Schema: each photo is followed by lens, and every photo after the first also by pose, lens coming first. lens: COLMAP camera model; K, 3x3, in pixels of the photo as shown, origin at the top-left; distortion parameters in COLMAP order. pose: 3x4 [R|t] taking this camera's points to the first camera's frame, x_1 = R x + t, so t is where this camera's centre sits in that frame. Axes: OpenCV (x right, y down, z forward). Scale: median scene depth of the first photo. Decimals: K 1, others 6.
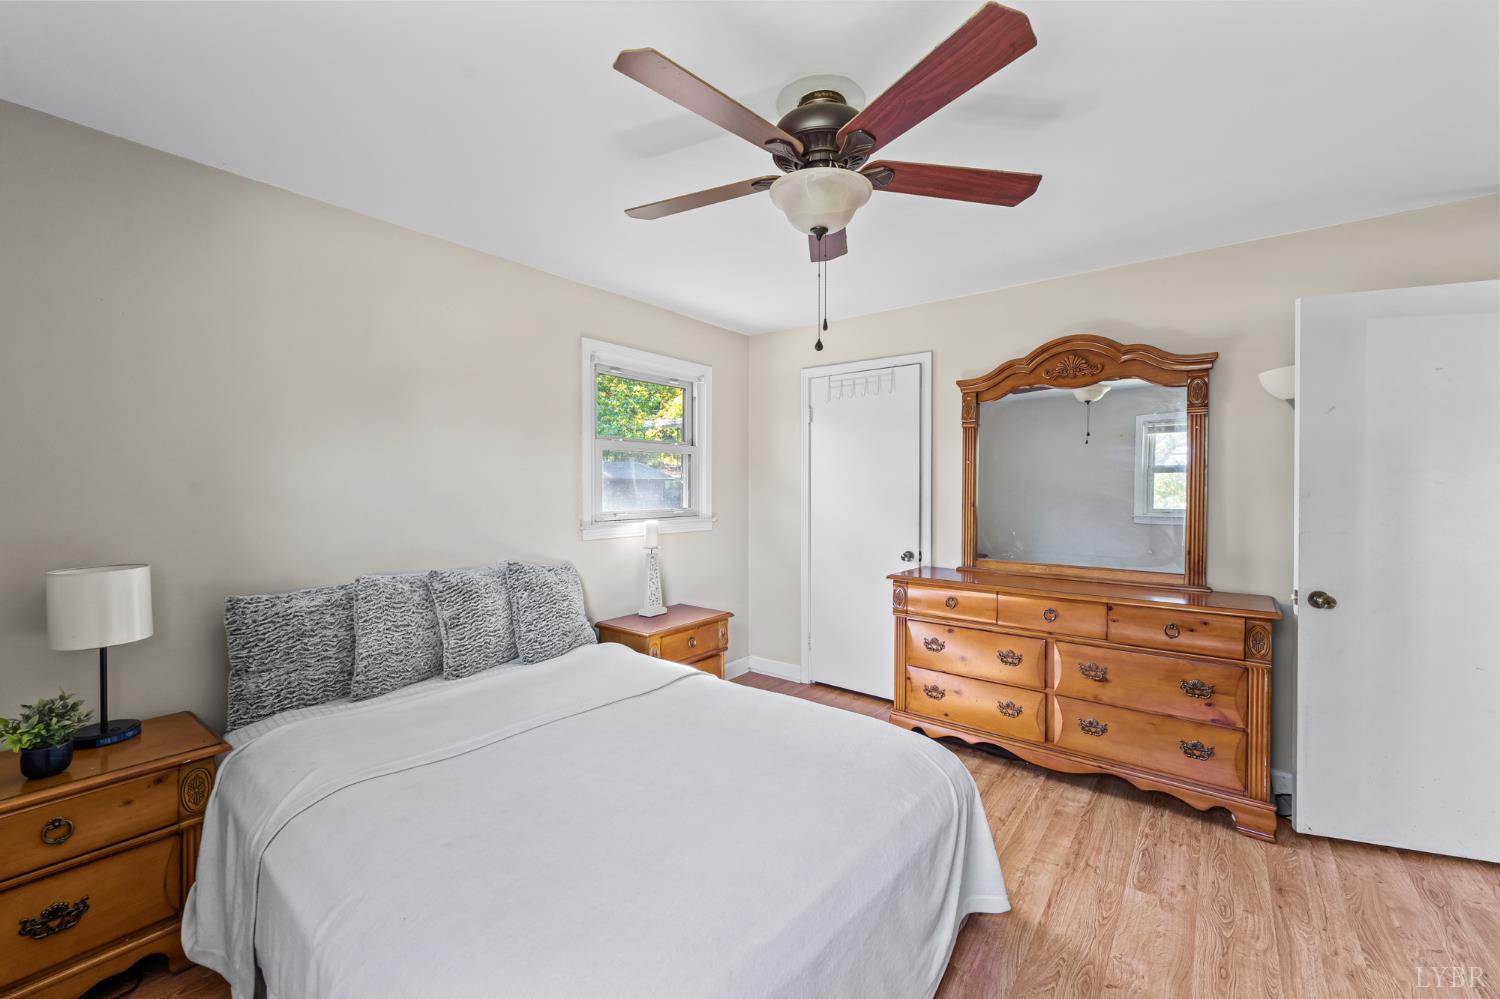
lens RADIAL K [[609.3, 0, 750.0], [0, 609.3, 499.5], [0, 0, 1]] dist [-0.000973, -0.000080]
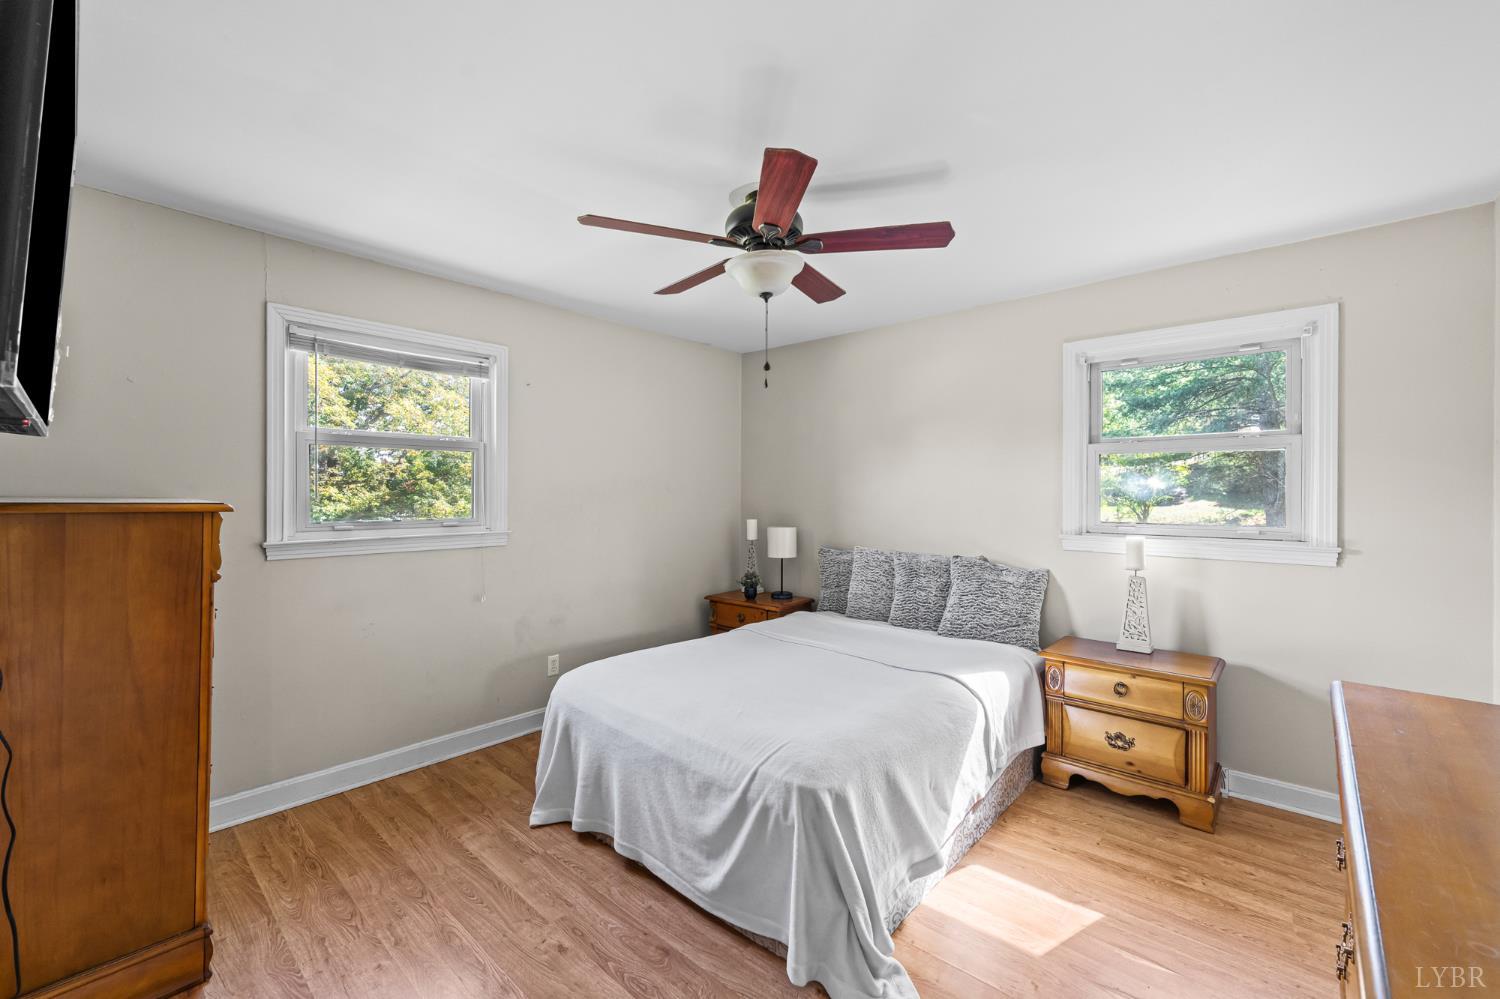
lens RADIAL K [[625.7, 0, 750.7], [0, 625.7, 495.2], [0, 0, 1]] dist [-0.000331, -0.000013]
pose [[-0.079232, 0.004848, -0.996844, 0.768515], [-0.026545, 0.999623, 0.006972, -0.014016], [0.996503, 0.027014, -0.079074, 0.580615]]
